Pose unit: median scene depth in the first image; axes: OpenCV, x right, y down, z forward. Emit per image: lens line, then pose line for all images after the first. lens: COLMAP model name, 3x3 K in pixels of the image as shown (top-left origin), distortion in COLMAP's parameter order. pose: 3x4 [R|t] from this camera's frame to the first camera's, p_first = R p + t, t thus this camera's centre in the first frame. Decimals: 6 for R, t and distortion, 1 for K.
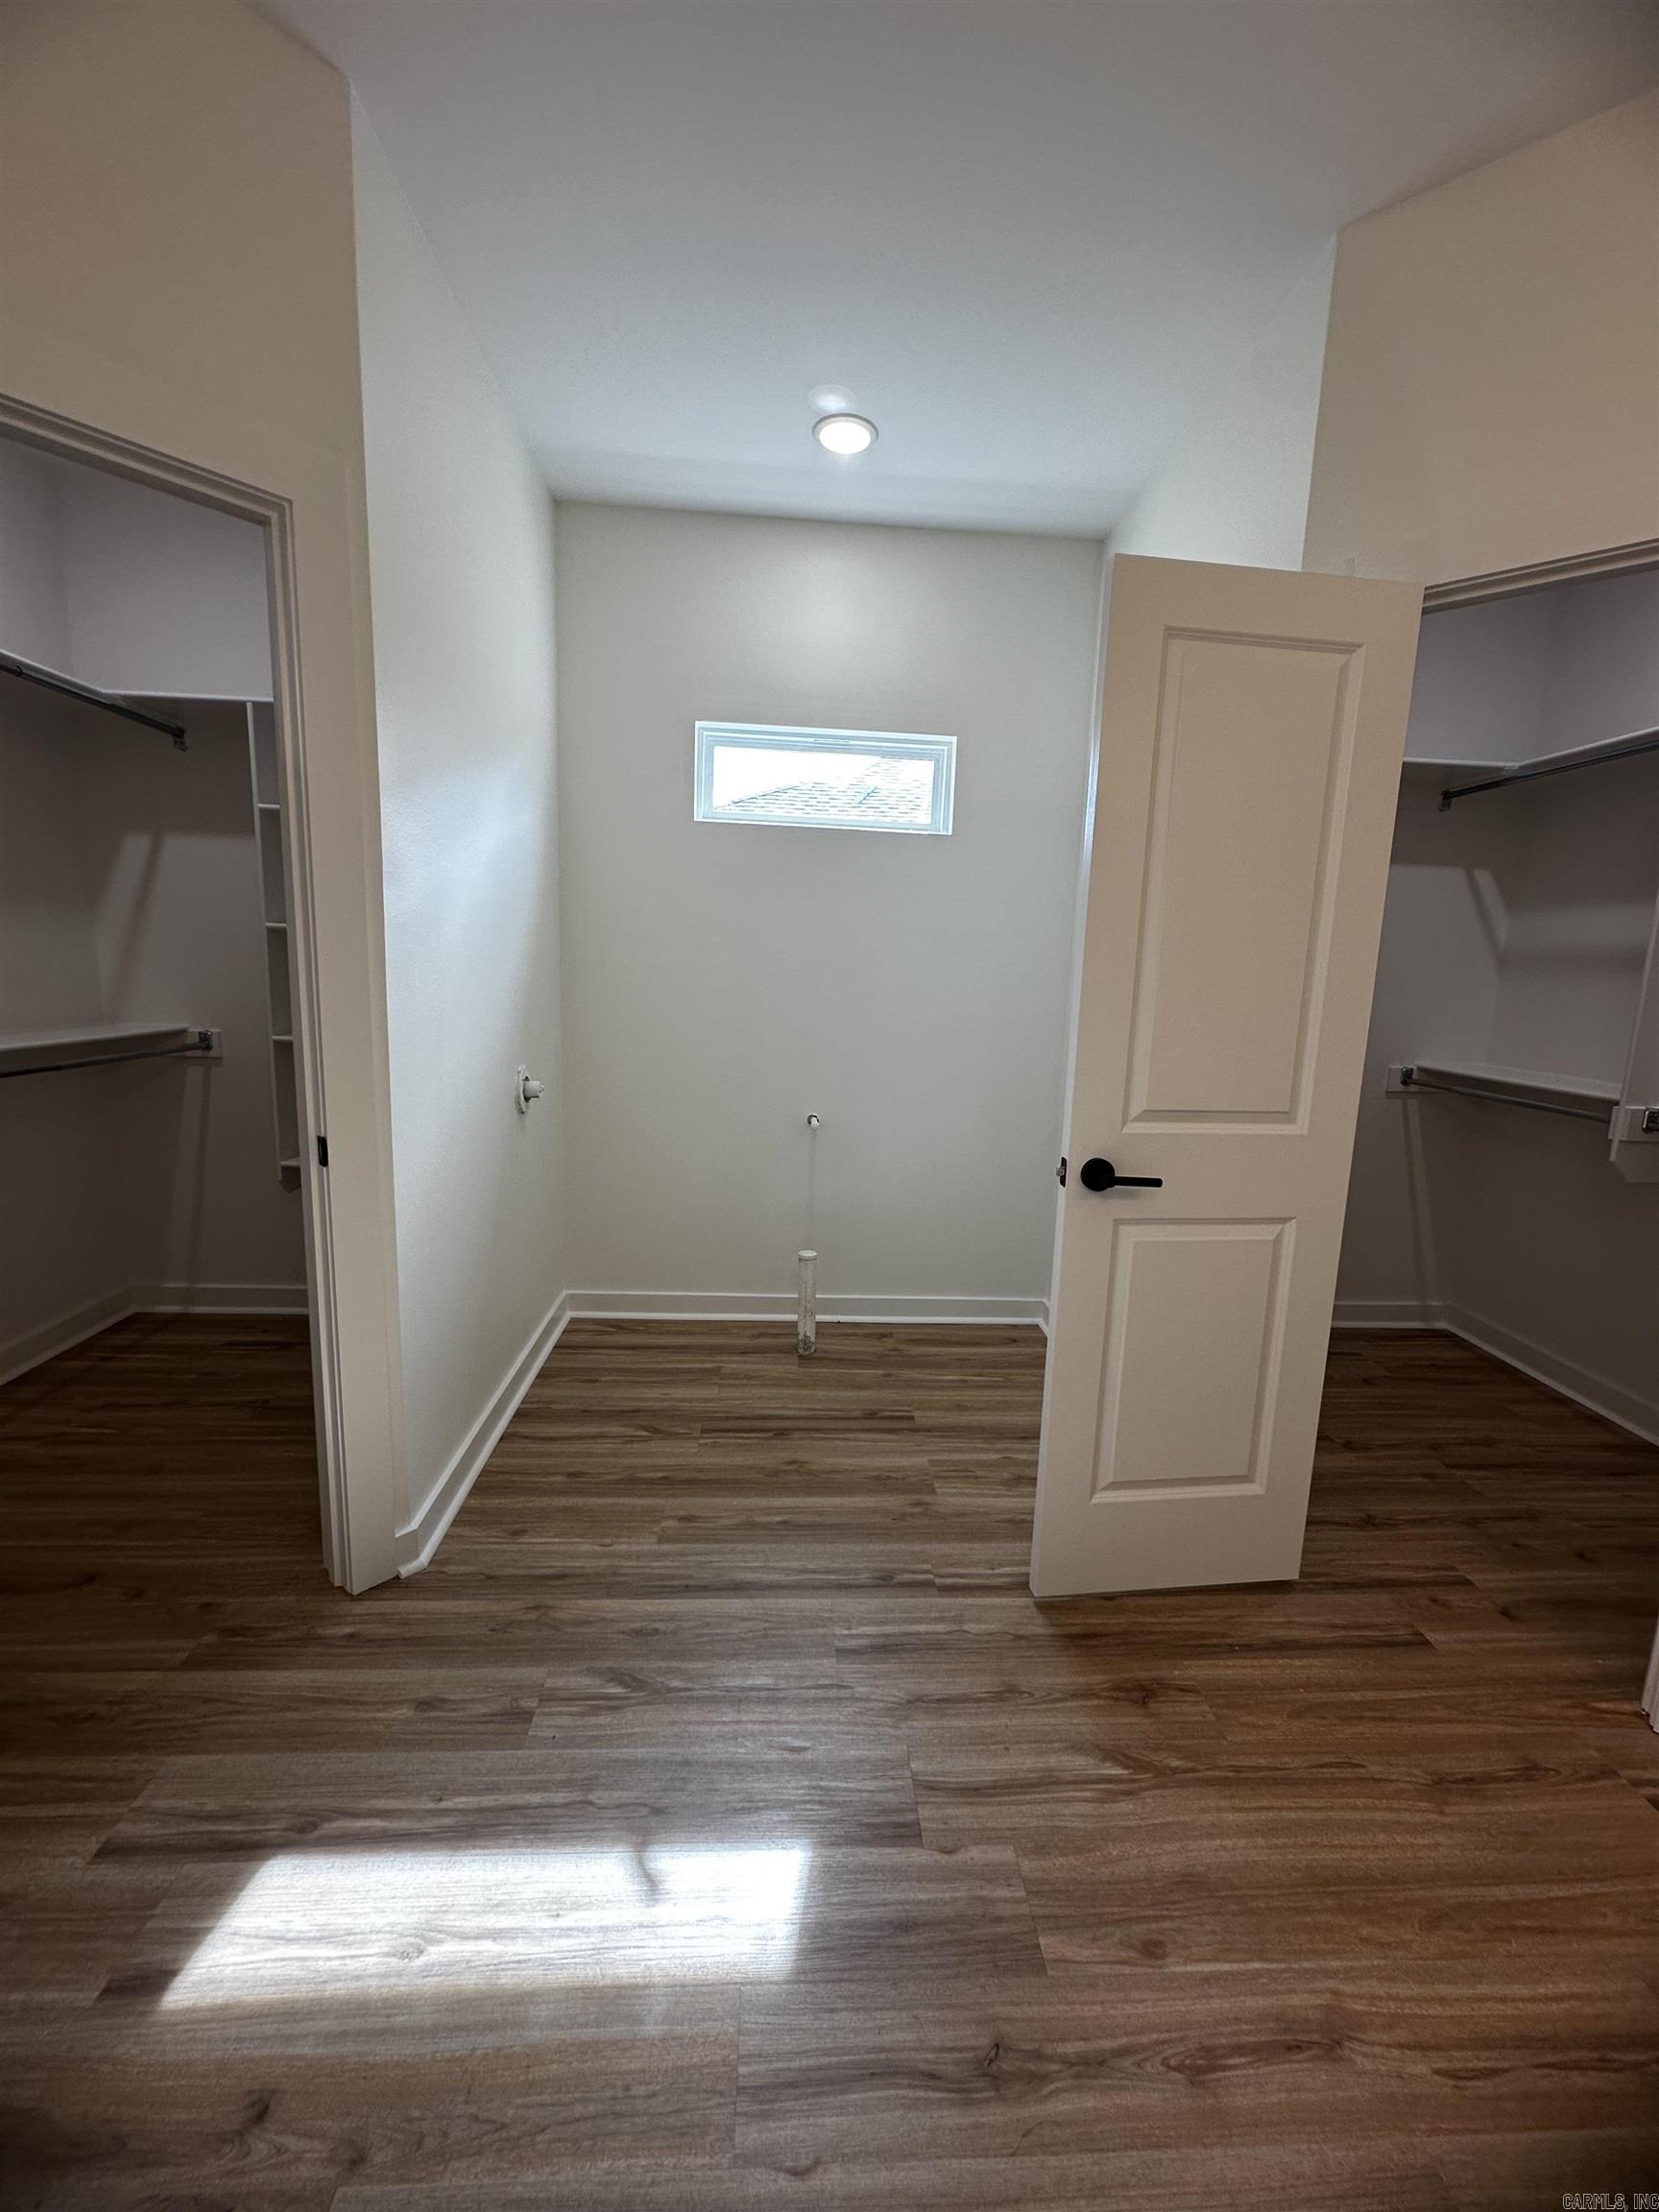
lens RADIAL K [[881.4, 0, 829.7], [0, 881.4, 1101.9], [0, 0, 1]] dist [-0.003170, 0.000252]
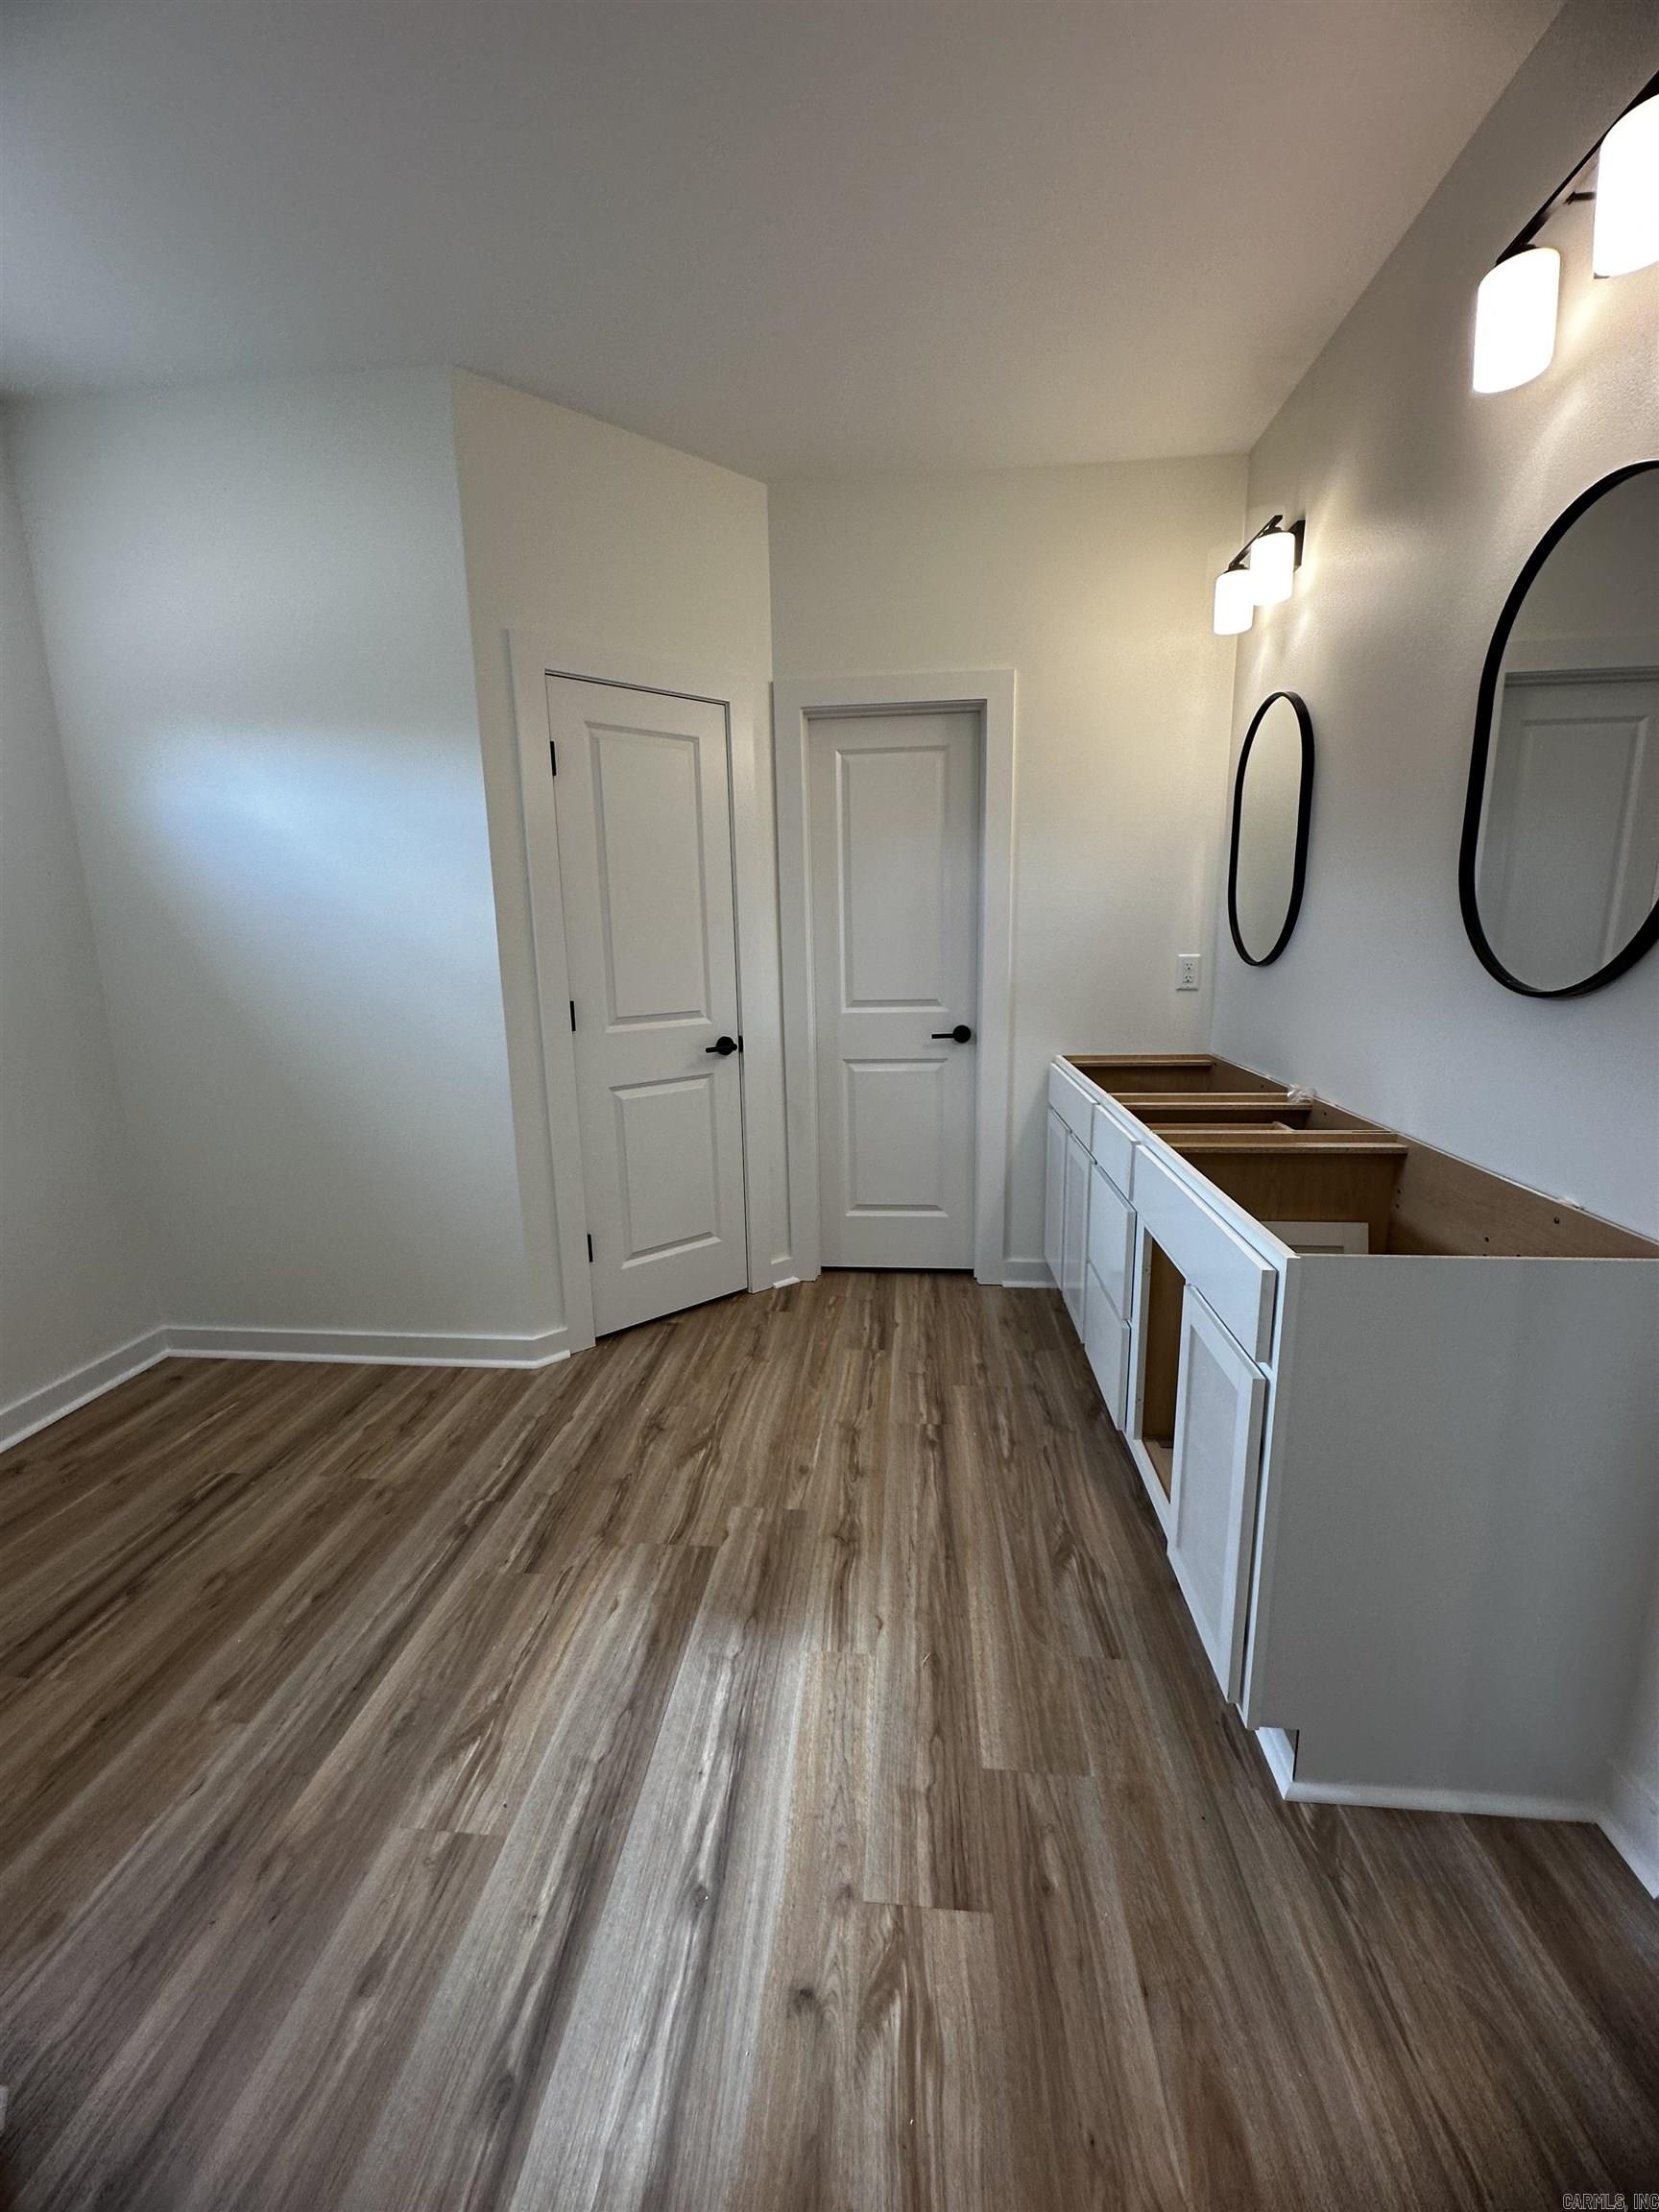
lens RADIAL K [[881.4, 0, 829.7], [0, 881.4, 1101.9], [0, 0, 1]] dist [-0.003170, 0.000252]
pose [[0.148161, -0.224374, 0.963174, -0.993345], [0.172680, 0.964831, 0.198197, -0.101670], [-0.973771, 0.136956, 0.181695, 0.418820]]
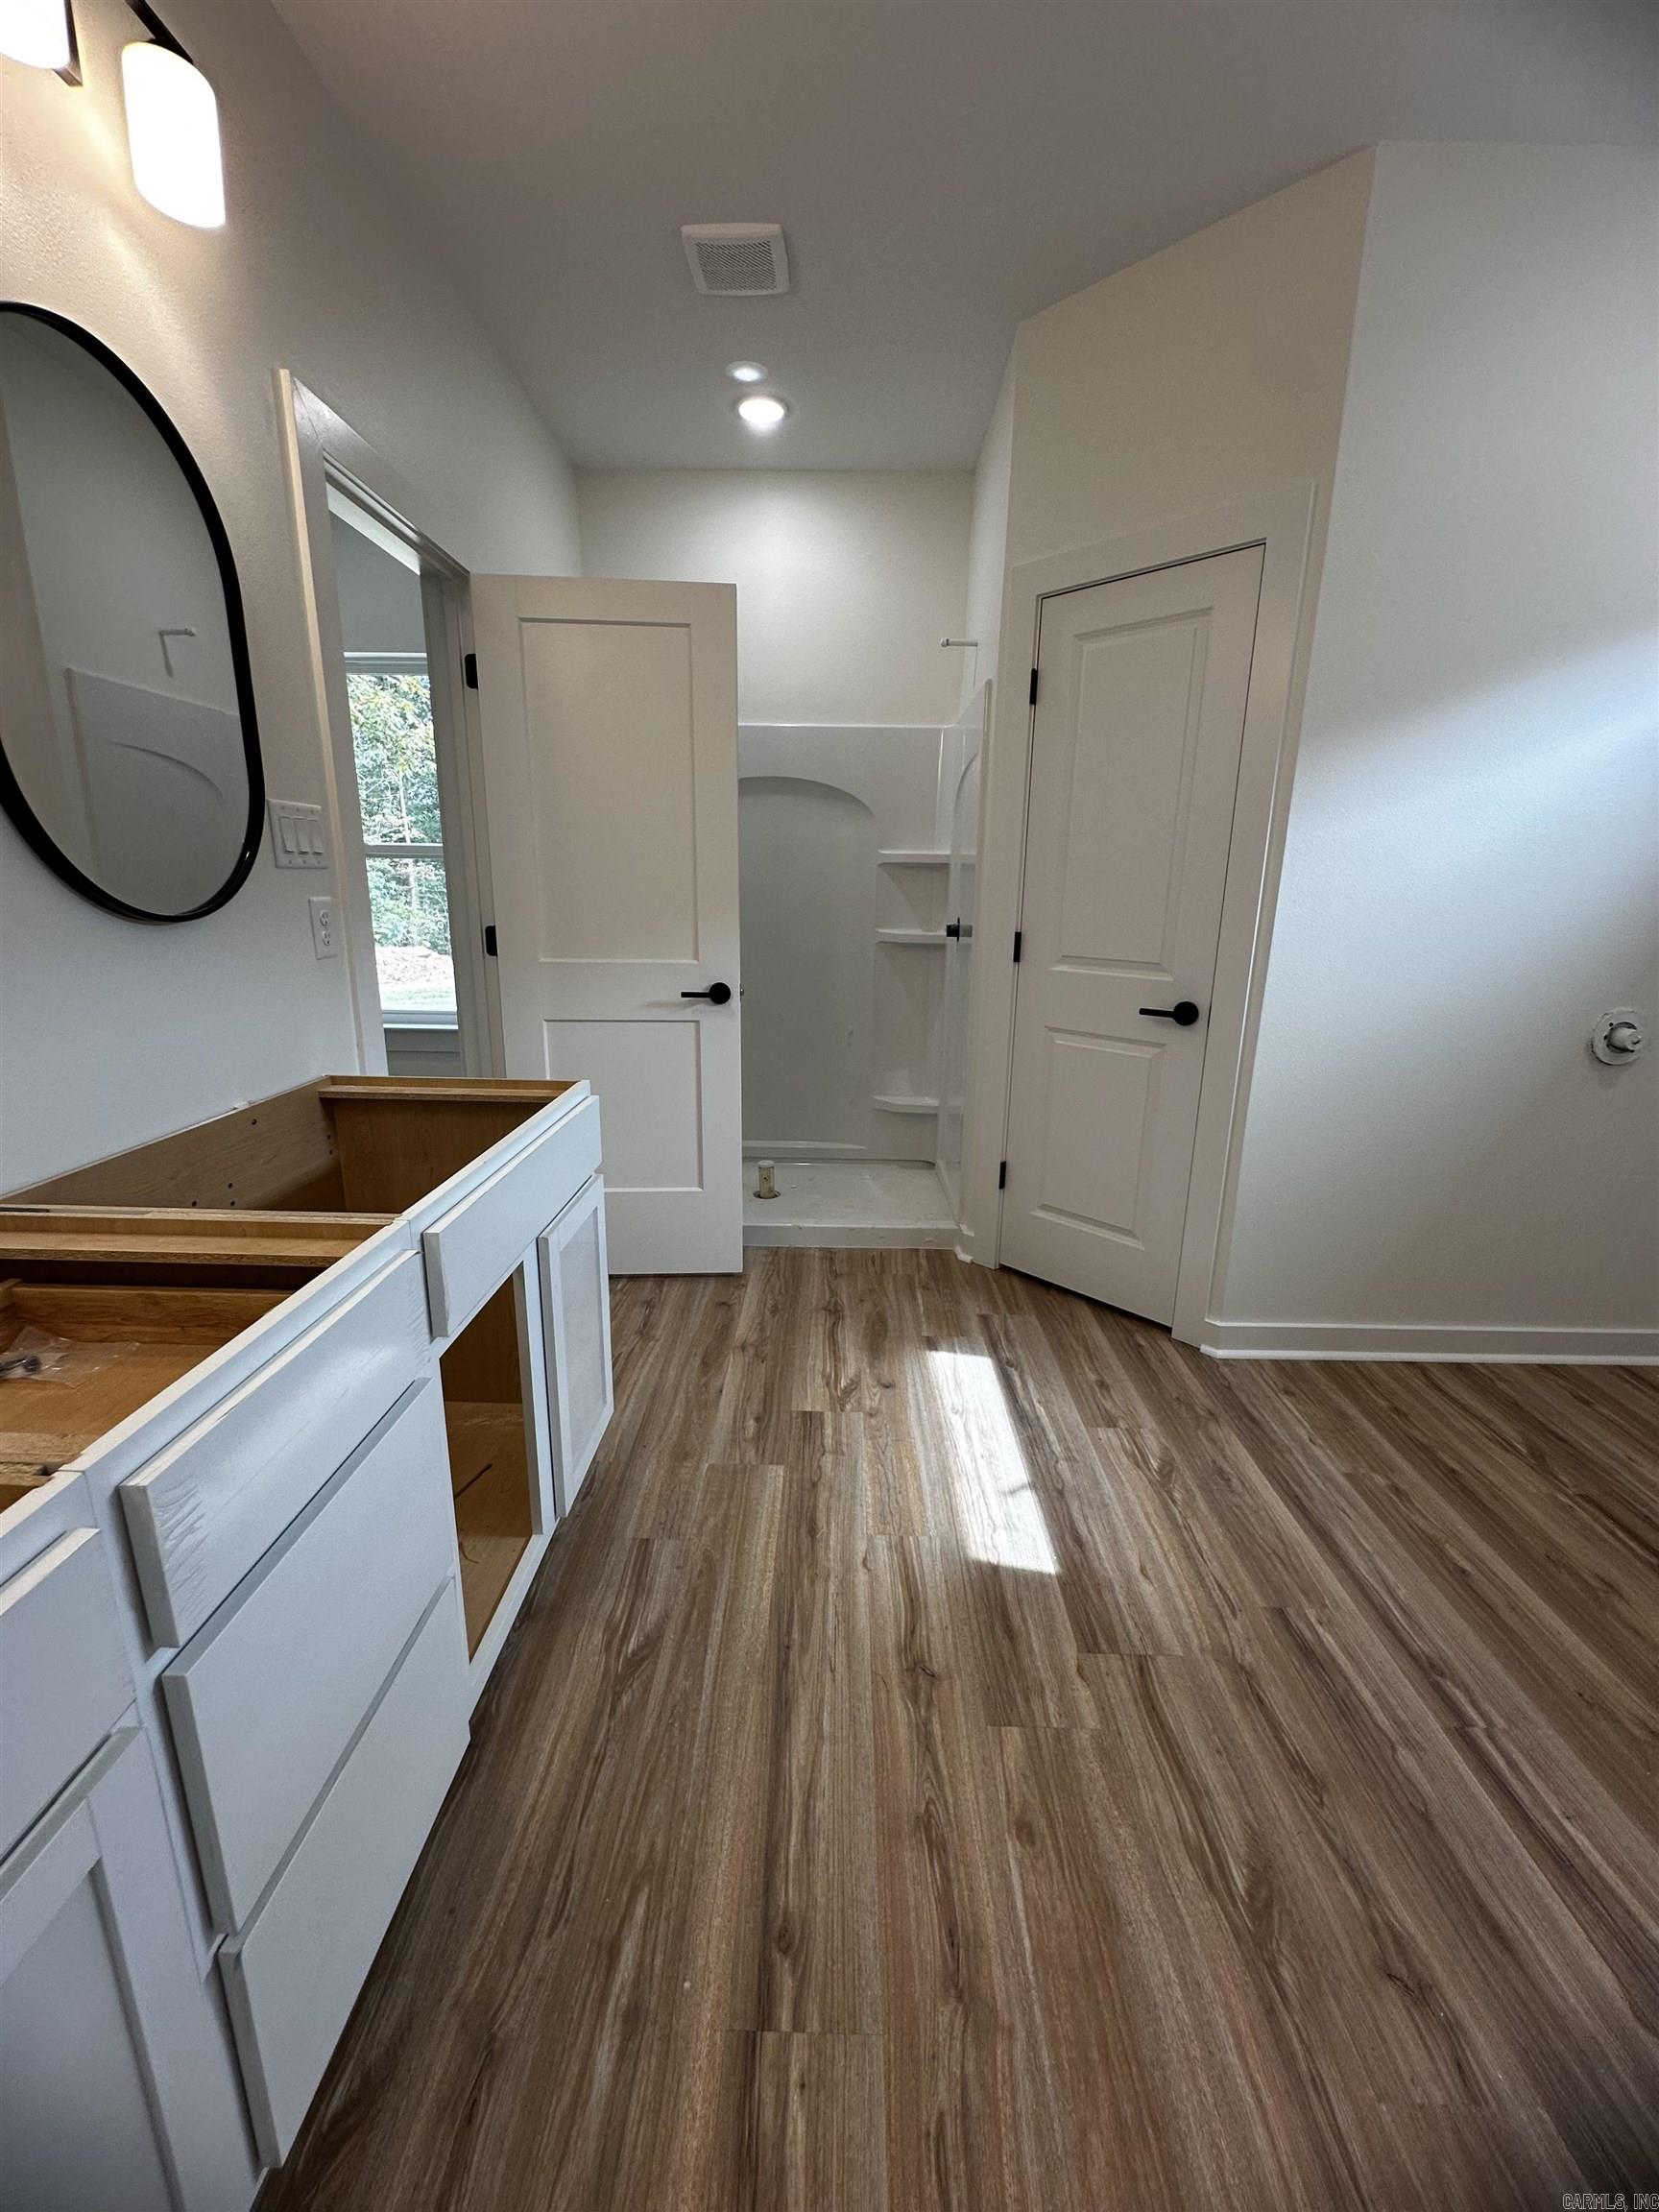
lens RADIAL K [[881.4, 0, 829.7], [0, 881.4, 1101.9], [0, 0, 1]] dist [-0.003170, 0.000252]
pose [[-0.071276, 0.206202, -0.975910, 0.979336], [-0.169468, 0.961670, 0.215571, -0.015060], [0.982955, 0.180751, -0.033600, 0.543313]]
